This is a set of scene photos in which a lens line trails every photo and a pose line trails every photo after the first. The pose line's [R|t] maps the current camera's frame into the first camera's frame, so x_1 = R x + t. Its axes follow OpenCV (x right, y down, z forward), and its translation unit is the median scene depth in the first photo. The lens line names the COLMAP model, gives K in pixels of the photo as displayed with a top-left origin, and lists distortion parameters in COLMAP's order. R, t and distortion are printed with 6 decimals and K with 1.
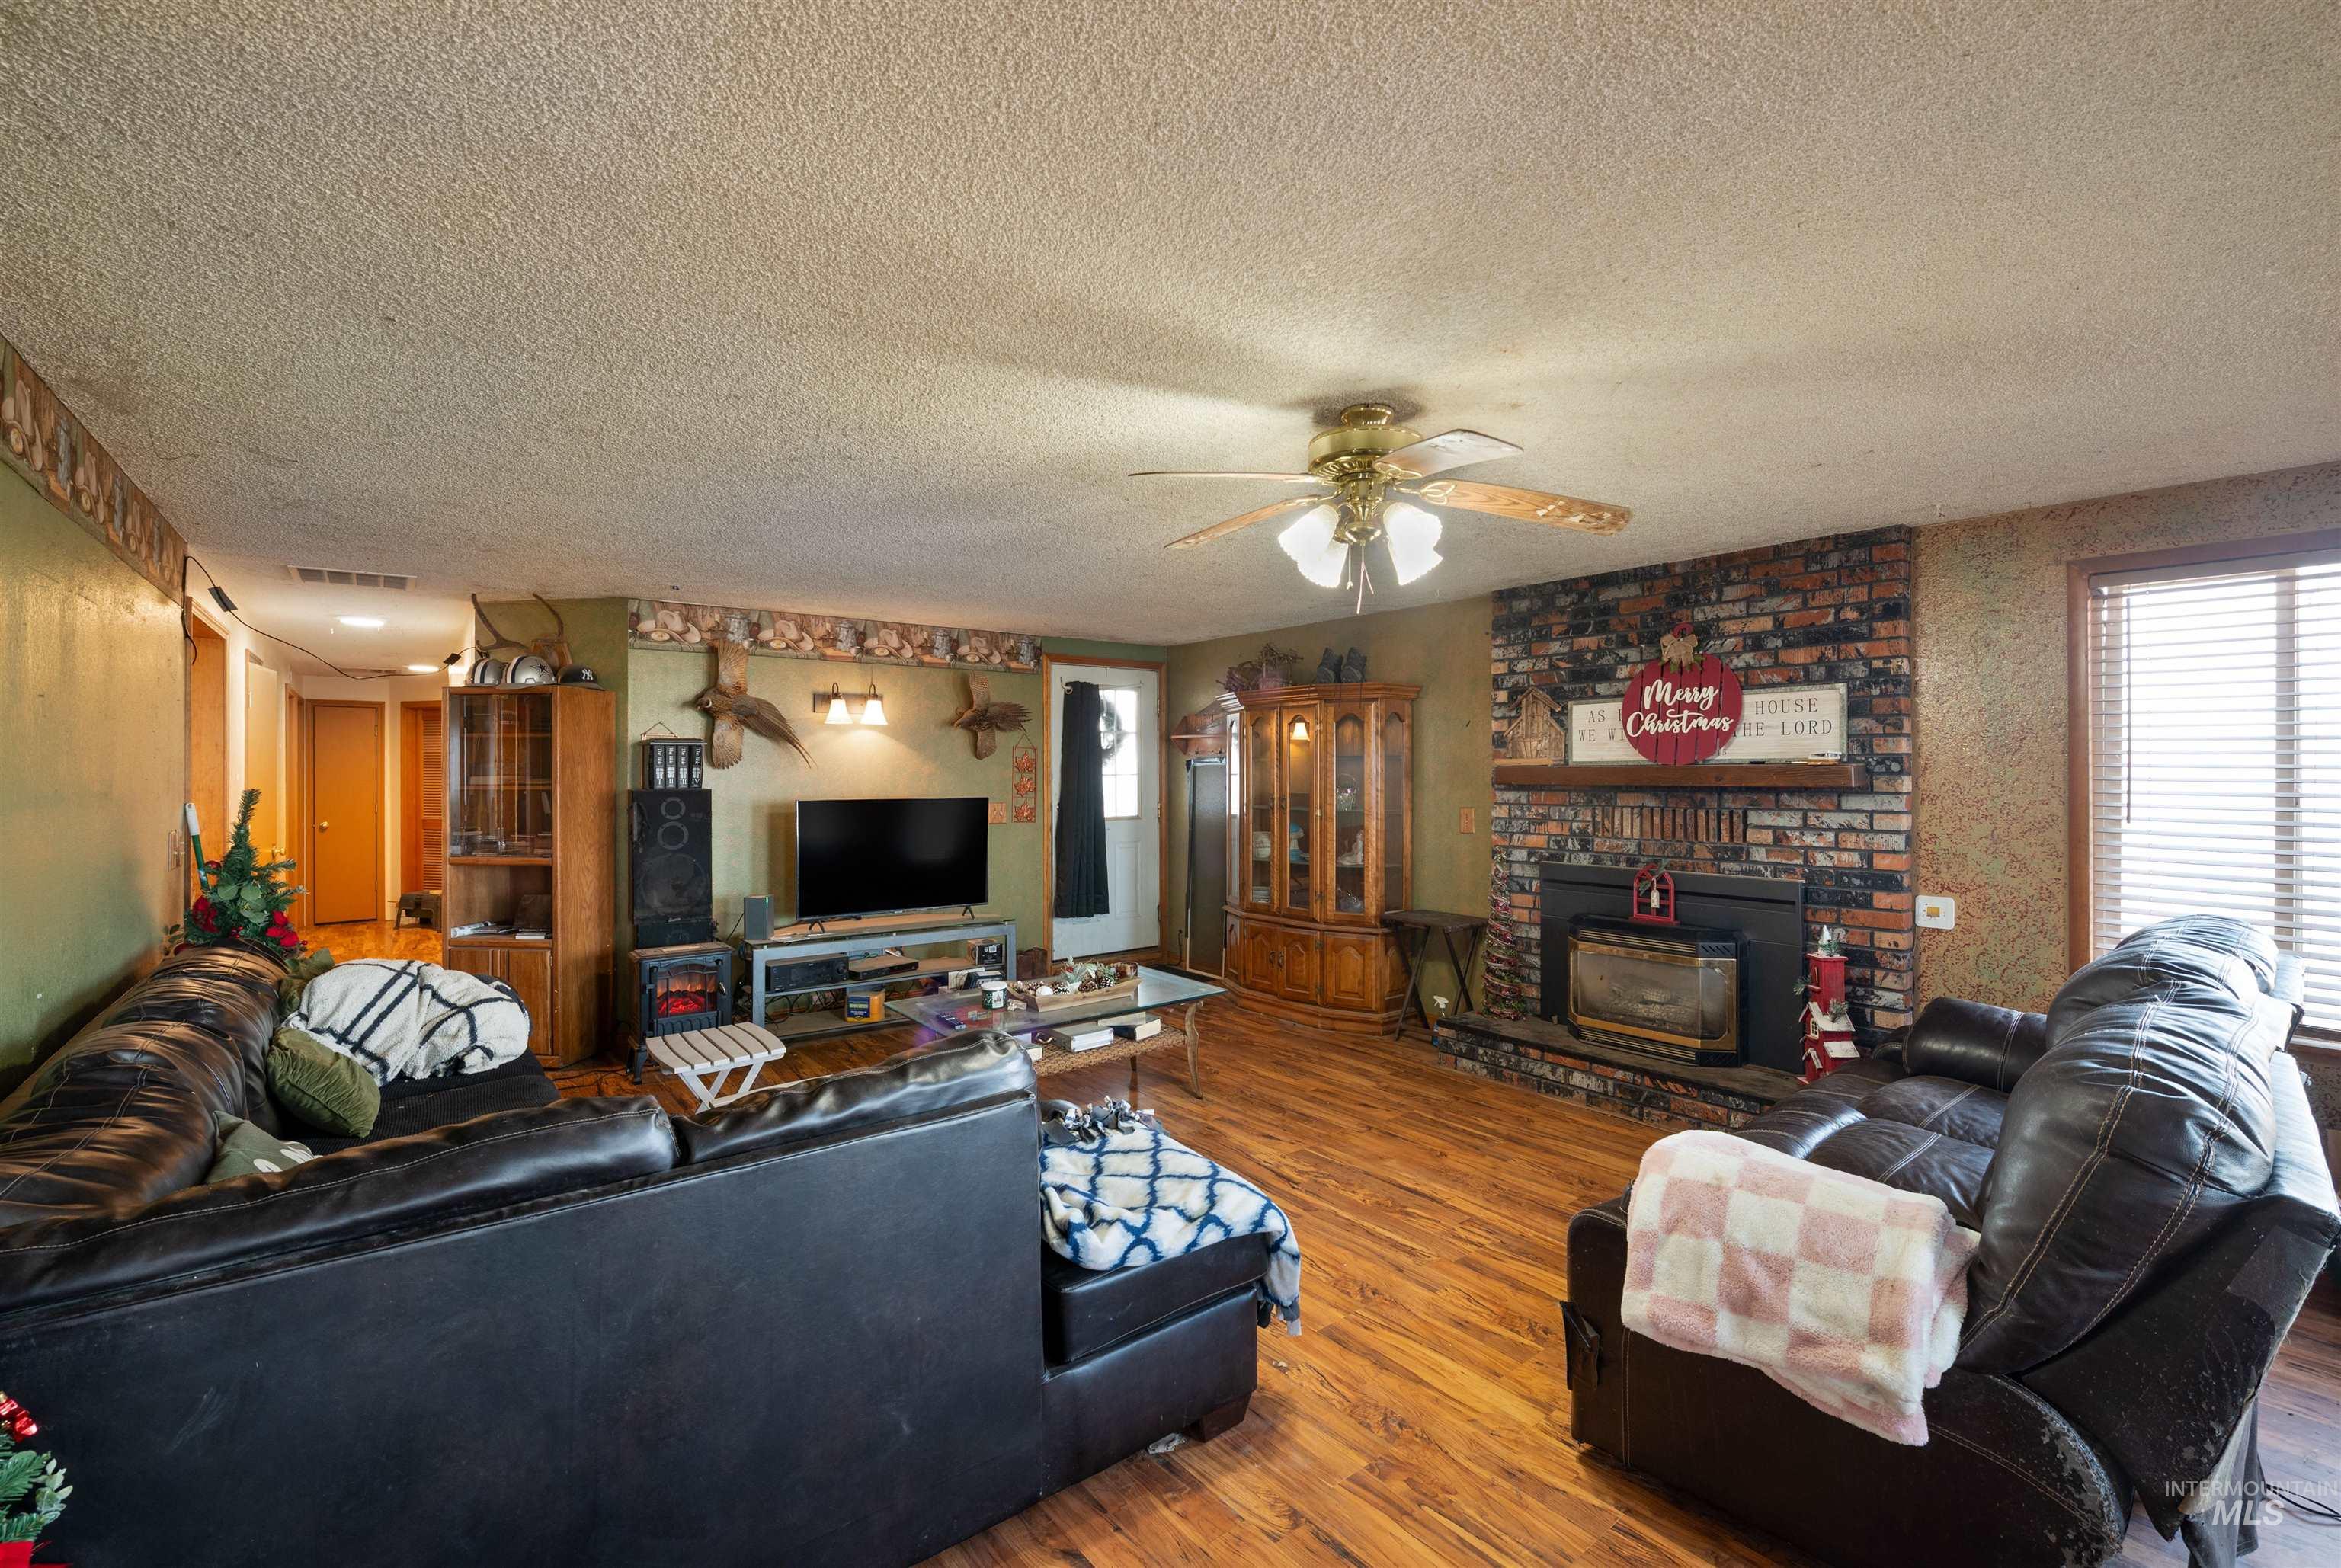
lens RADIAL K [[1004.3, 0, 1173.1], [0, 1004.3, 768.0], [0, 0, 1]] dist [0.003424, 0.000067]
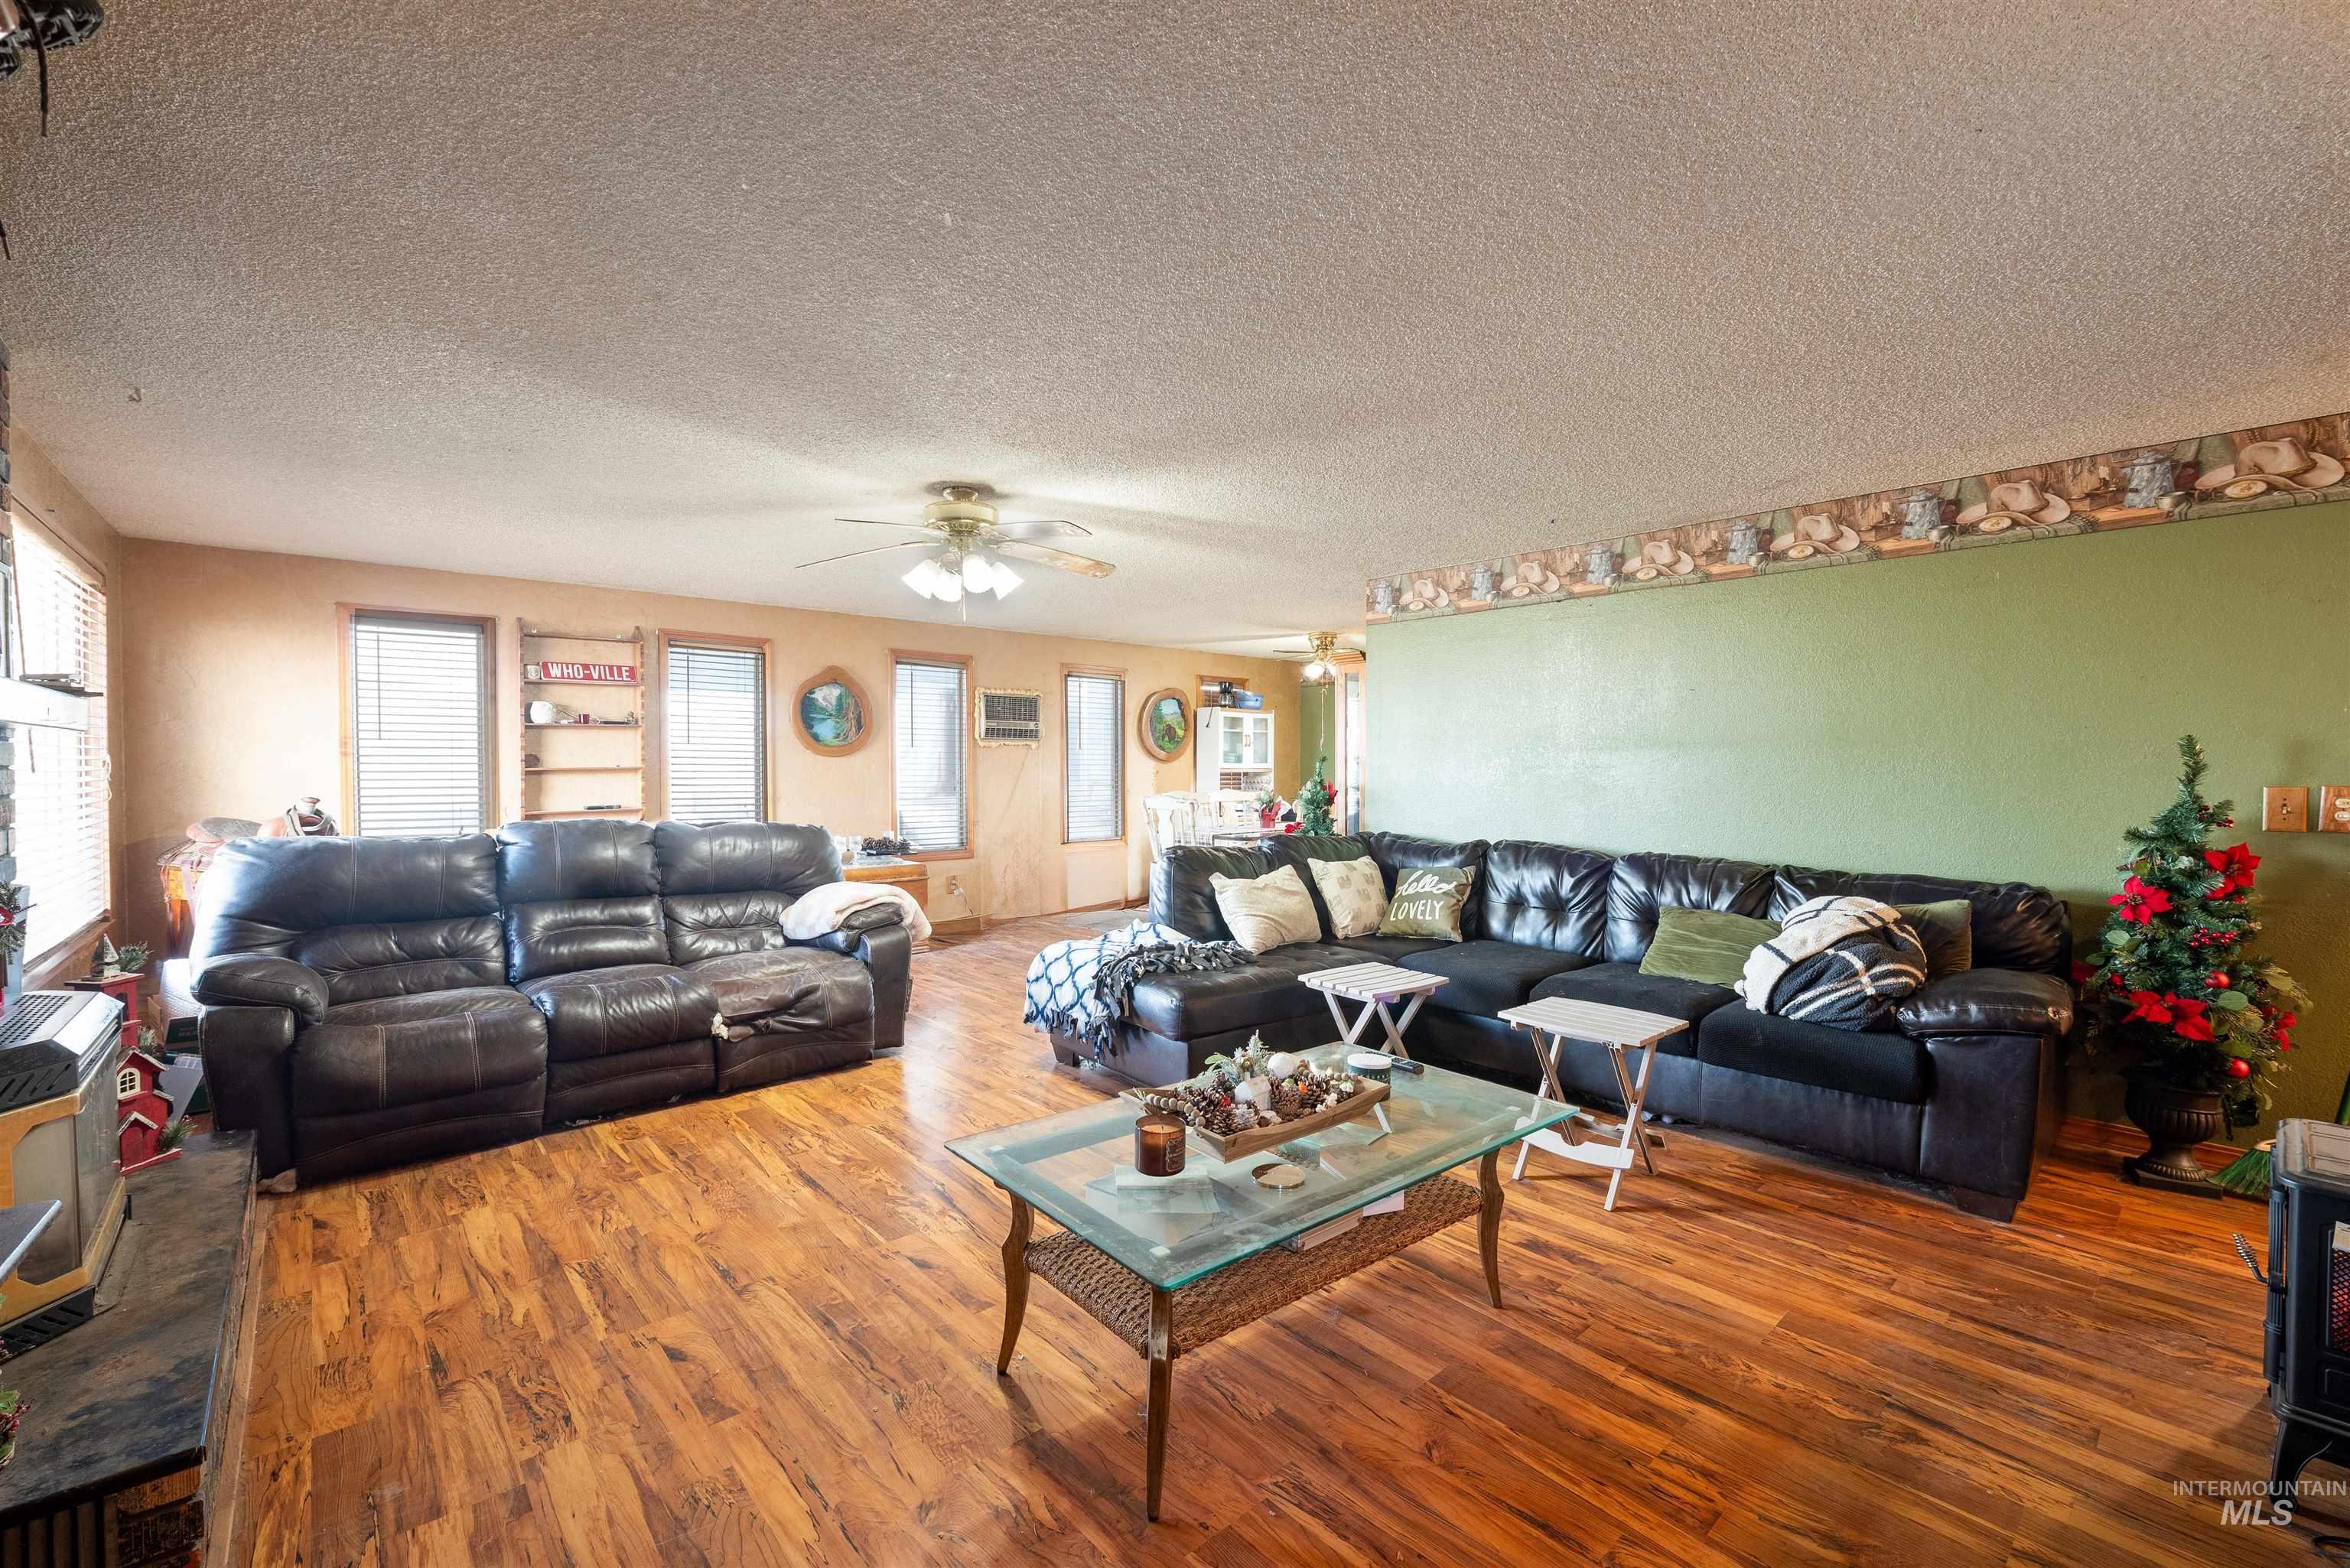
lens RADIAL K [[1002.7, 0, 1182.8], [0, 1002.7, 796.0], [0, 0, 1]] dist [0.026612, -0.000052]
pose [[-0.998459, 0.005933, -0.055176, -0.029134], [0.004242, 0.999519, 0.030717, 0.032174], [0.055331, 0.030436, -0.998004, 1.237030]]
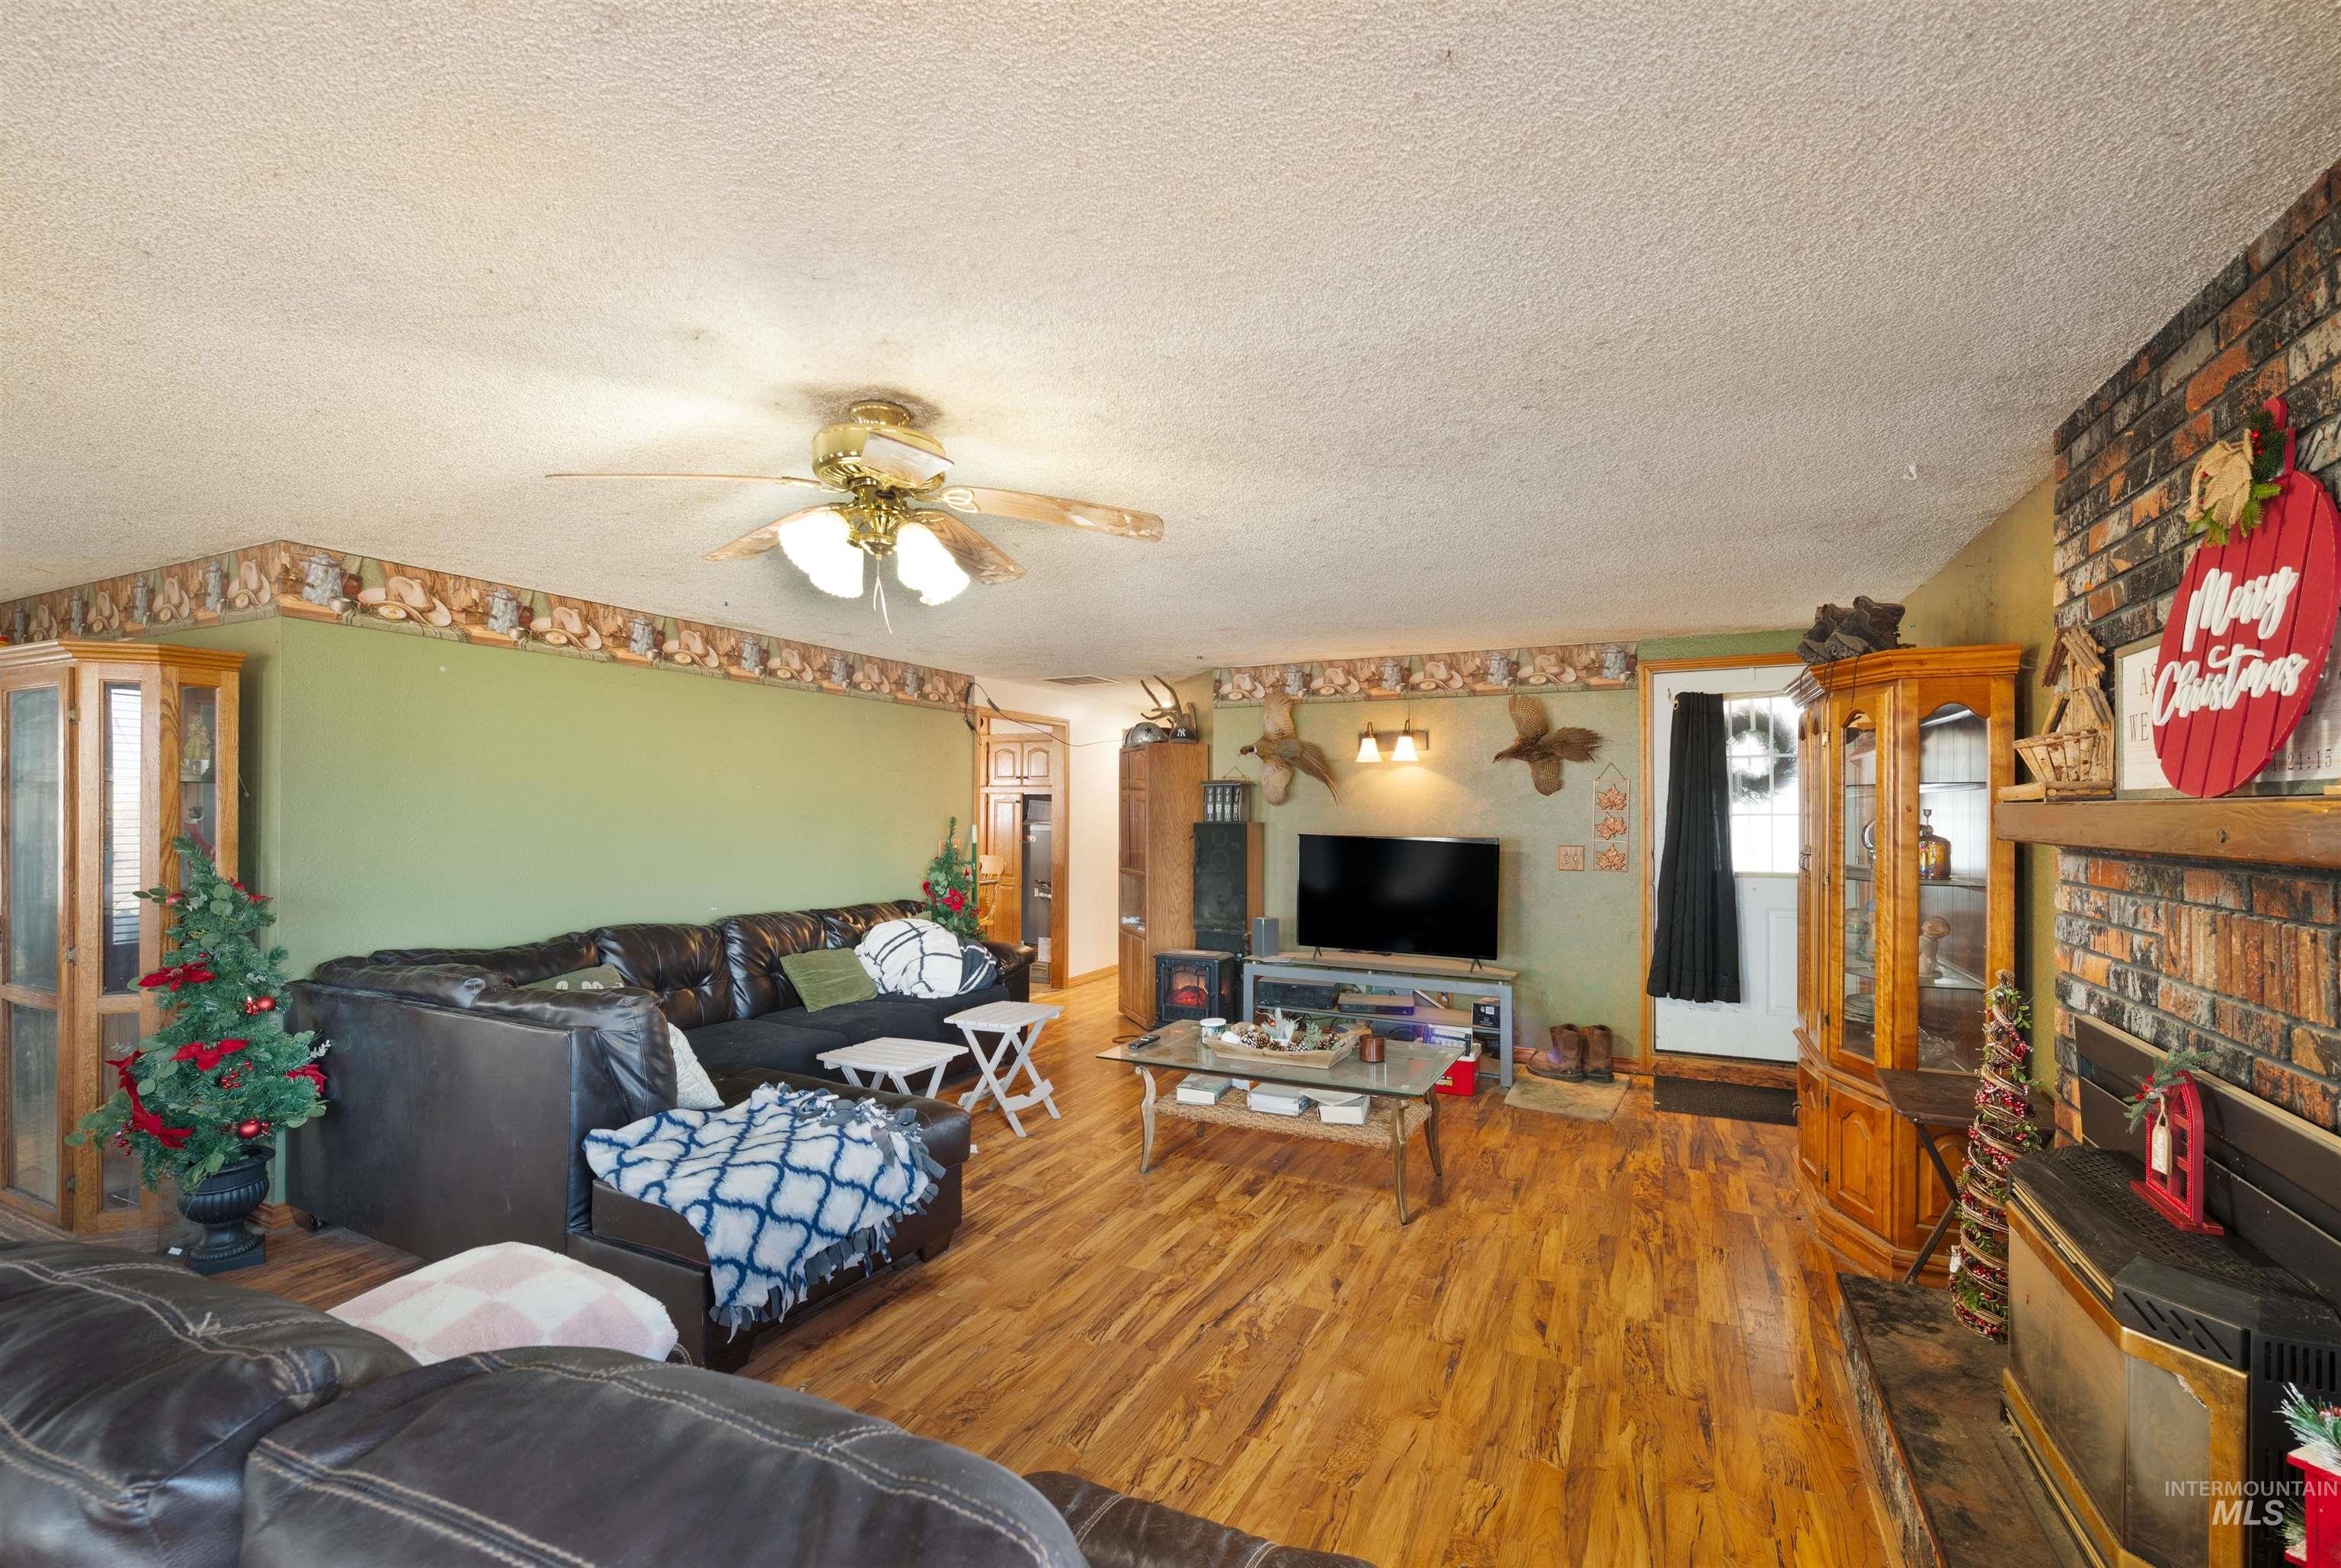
lens RADIAL K [[998.9, 0, 1178.2], [0, 998.9, 796.0], [0, 0, 1]] dist [0.026612, -0.000052]
pose [[0.450943, -0.007119, -0.892524, 0.545700], [-0.002010, 0.999958, -0.008992, 0.000657], [0.892550, 0.005849, 0.450910, 0.405095]]
